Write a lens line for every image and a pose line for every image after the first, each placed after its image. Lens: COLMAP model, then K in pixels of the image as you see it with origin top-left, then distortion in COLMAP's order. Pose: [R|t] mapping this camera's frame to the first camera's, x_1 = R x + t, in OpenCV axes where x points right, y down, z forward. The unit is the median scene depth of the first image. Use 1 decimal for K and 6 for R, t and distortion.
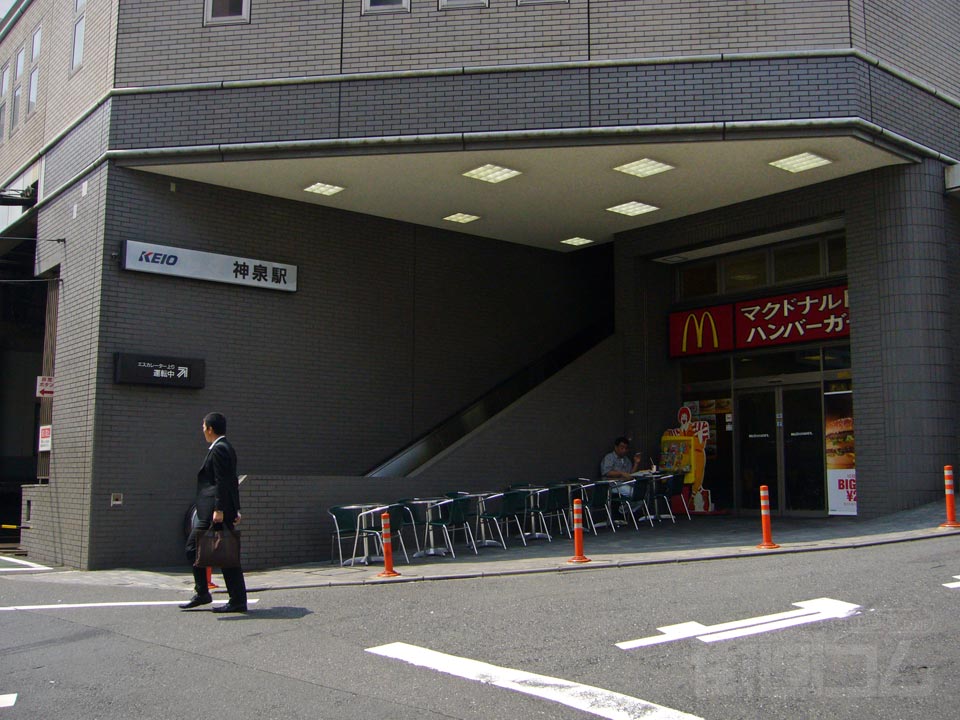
lens RADIAL K [[1036.3, 0, 480.0], [0, 1036.3, 360.0], [0, 0, 1]] dist [-0.073332, 0.023134]
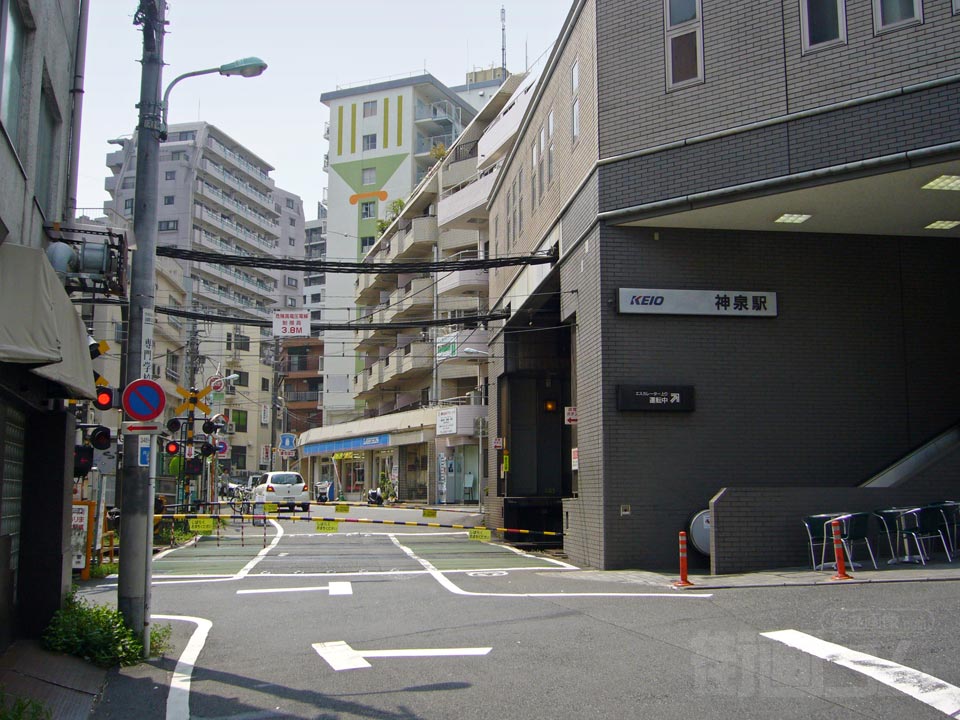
lens RADIAL K [[1095.5, 0, 480.0], [0, 1095.5, 360.0], [0, 0, 1]] dist [-0.071986, 0.000210]
pose [[0.840558, -0.070755, -0.537081, 0.184054], [0.068015, 0.997372, -0.024946, -0.014747], [0.537435, -0.015561, 0.843162, -0.134001]]
